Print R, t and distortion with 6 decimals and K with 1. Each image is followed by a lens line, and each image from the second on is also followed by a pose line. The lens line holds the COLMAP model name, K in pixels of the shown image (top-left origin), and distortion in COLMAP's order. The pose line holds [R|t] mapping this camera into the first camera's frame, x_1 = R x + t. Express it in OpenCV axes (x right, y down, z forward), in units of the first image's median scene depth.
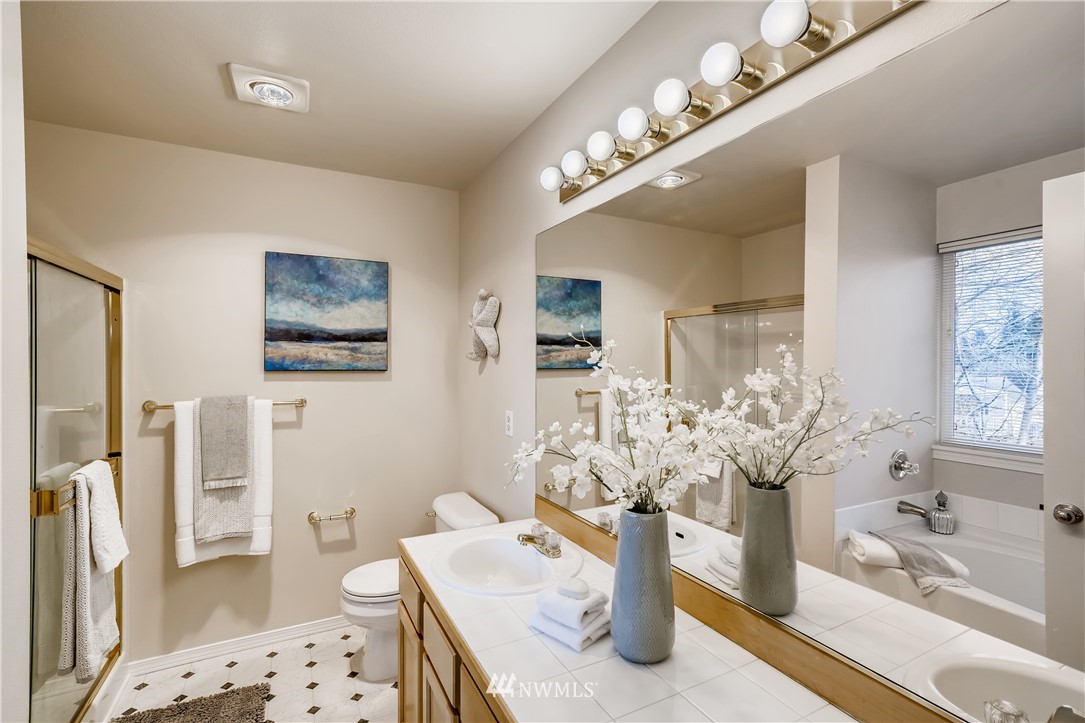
lens RADIAL K [[500.0, 0, 542.4], [0, 500.0, 361.9], [0, 0, 1]] dist [-0.006806, 0.001471]
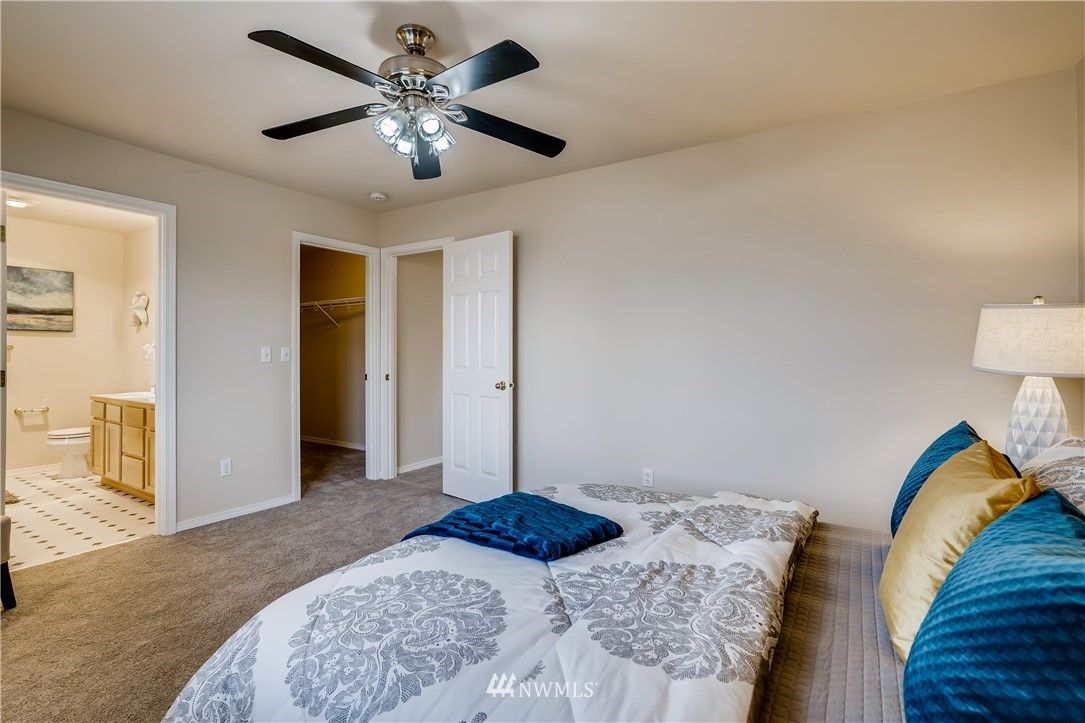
lens RADIAL K [[500.0, 0, 555.2], [0, 500.0, 344.6], [0, 0, 1]] dist [-0.006806, 0.001471]
pose [[0.855600, 0.000997, 0.517636, 0.269022], [0.003214, 0.999969, -0.007238, 0.088321], [-0.517627, 0.007856, 0.855570, -1.532240]]
